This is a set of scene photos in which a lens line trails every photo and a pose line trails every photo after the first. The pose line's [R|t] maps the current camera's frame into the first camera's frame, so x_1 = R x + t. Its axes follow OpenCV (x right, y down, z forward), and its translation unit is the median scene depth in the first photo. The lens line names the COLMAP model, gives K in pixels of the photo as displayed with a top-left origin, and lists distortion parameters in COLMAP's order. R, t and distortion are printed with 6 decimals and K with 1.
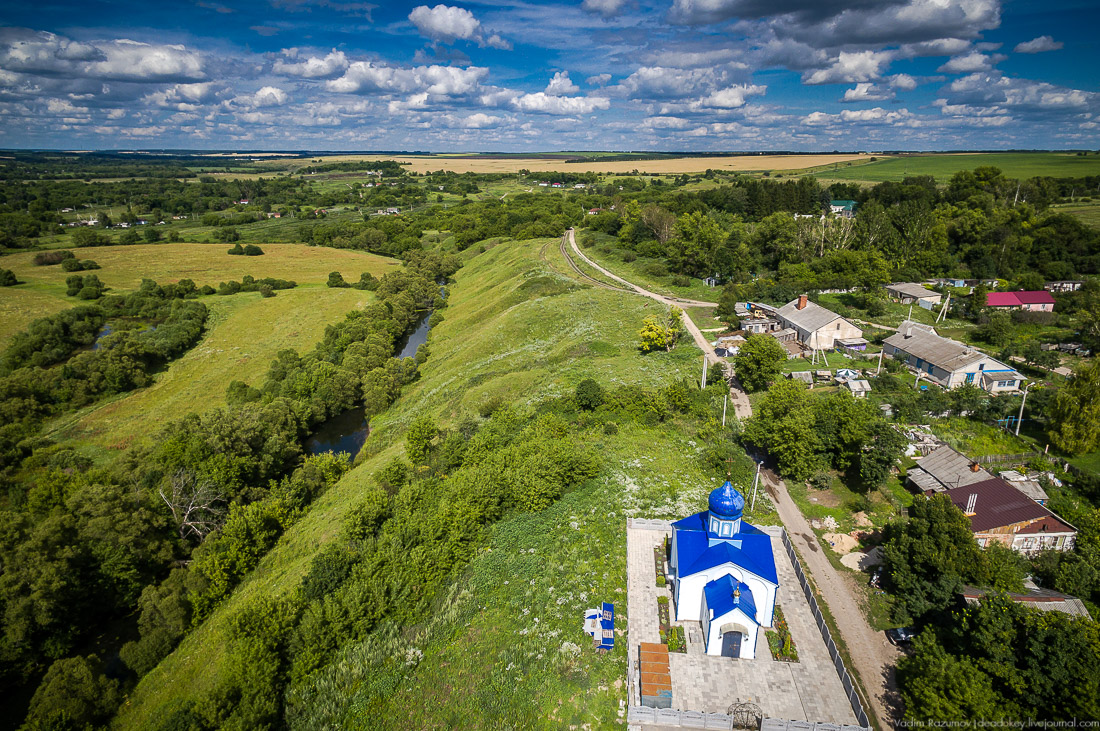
lens RADIAL K [[620.9, 0, 550.0], [0, 620.9, 365.5], [0, 0, 1]] dist [-0.003110, 0.012208]
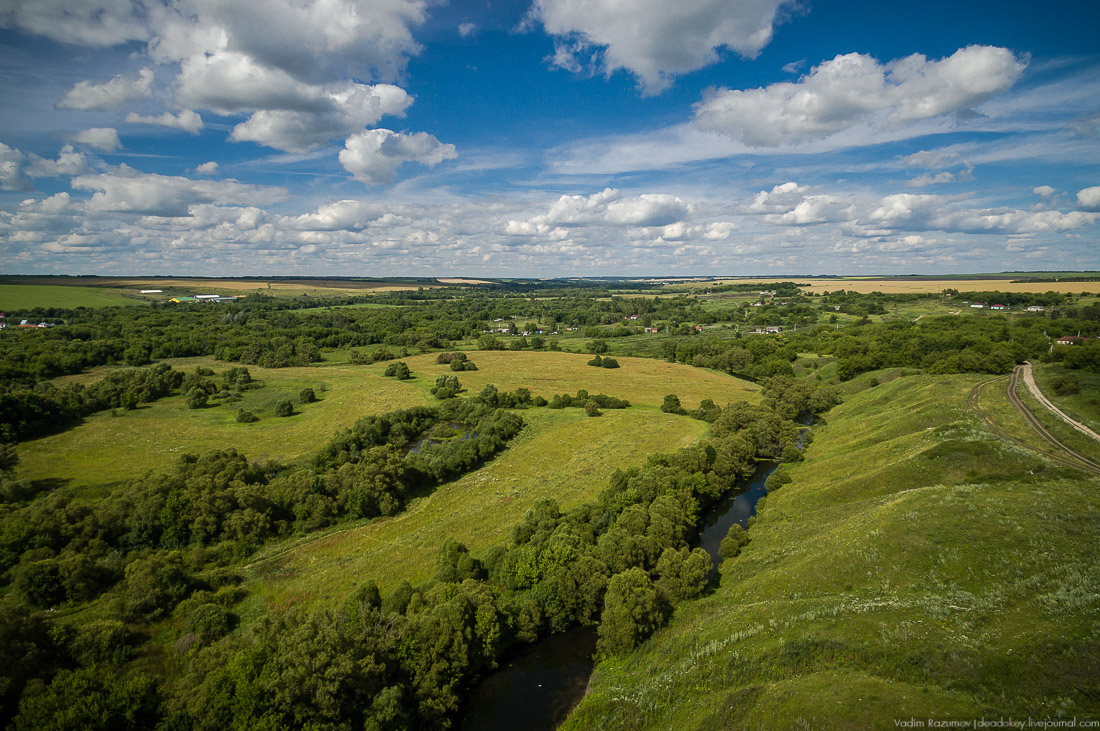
lens RADIAL K [[620.9, 0, 550.0], [0, 620.9, 365.5], [0, 0, 1]] dist [-0.003110, 0.012208]
pose [[0.820501, 0.068921, -0.567475, -0.006758], [-0.173979, 0.975720, -0.133050, -0.039334], [0.544527, 0.207897, 0.812570, 0.176540]]
